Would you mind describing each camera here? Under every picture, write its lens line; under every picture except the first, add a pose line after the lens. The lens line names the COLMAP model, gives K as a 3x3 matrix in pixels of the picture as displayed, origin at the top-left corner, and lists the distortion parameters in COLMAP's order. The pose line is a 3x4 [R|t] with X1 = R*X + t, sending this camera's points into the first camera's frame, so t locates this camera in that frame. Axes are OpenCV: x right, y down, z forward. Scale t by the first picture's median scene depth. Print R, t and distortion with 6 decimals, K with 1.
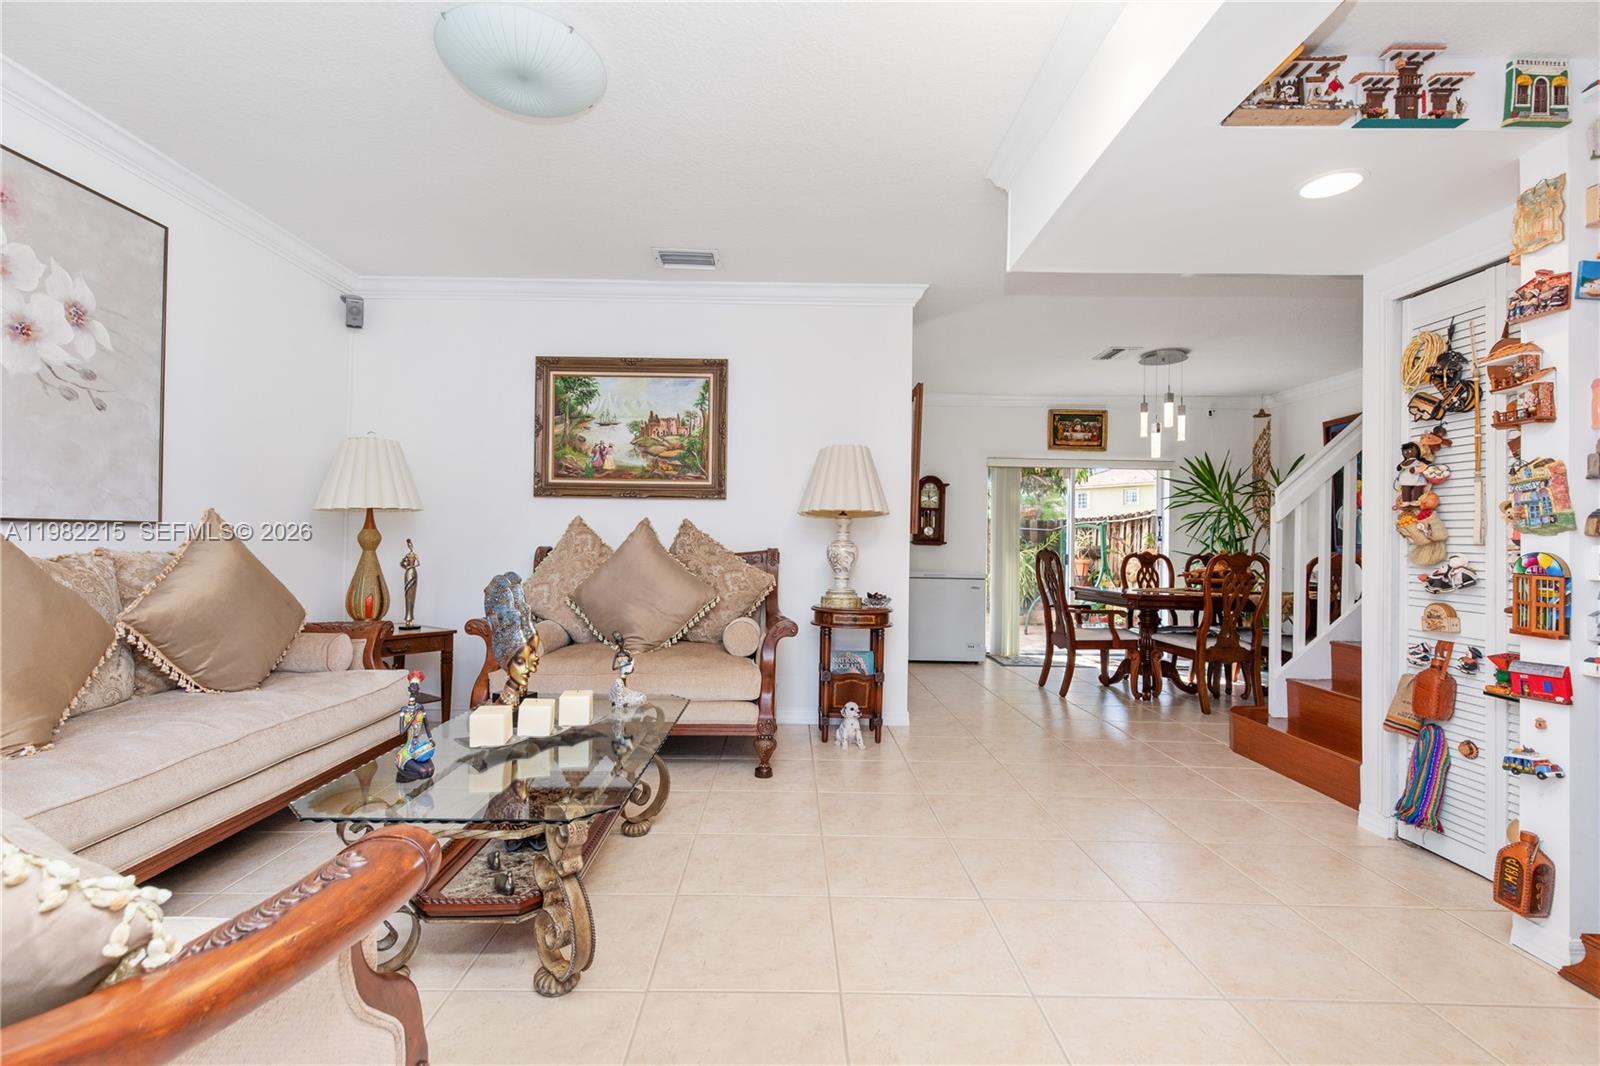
lens RADIAL K [[723.5, 0, 791.9], [0, 723.5, 531.9], [0, 0, 1]] dist [0.007032, -0.002339]
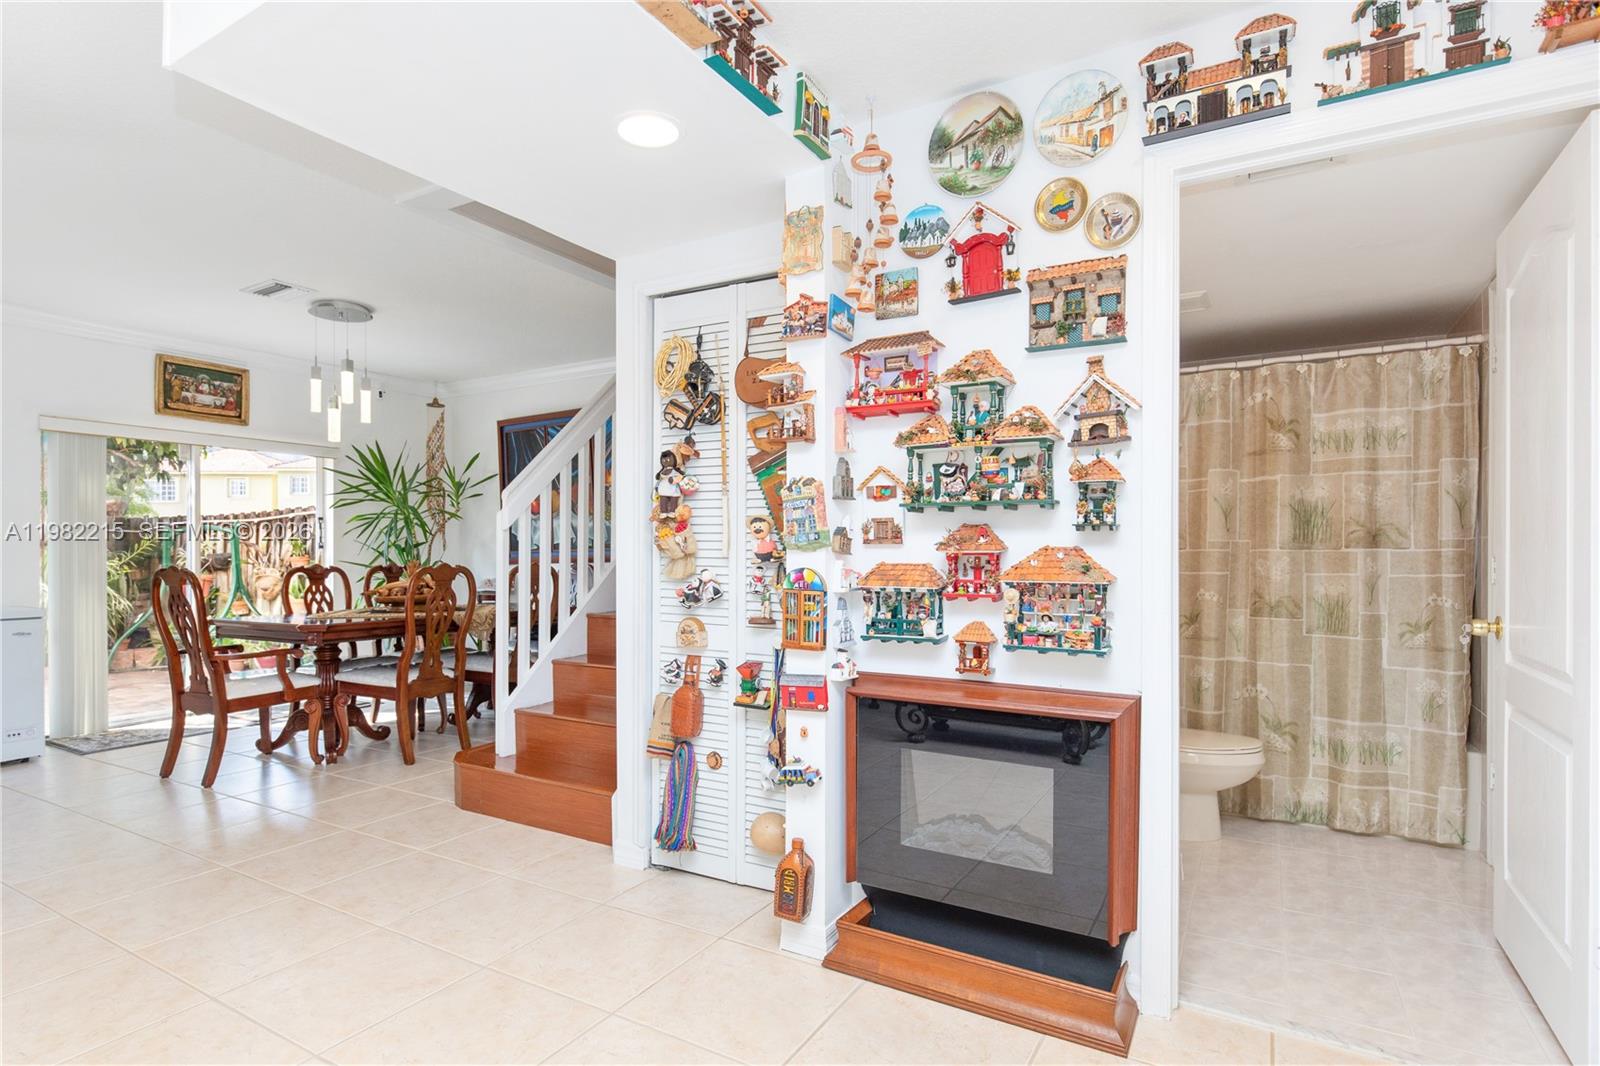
lens RADIAL K [[827.4, 0, 773.6], [0, 827.4, 551.5], [0, 0, 1]] dist [0.004714, -0.001531]
pose [[0.524859, -0.018521, 0.850988, 0.001019], [-0.002282, 0.999729, 0.023166, -0.008406], [-0.851186, -0.014101, 0.524675, 0.156834]]
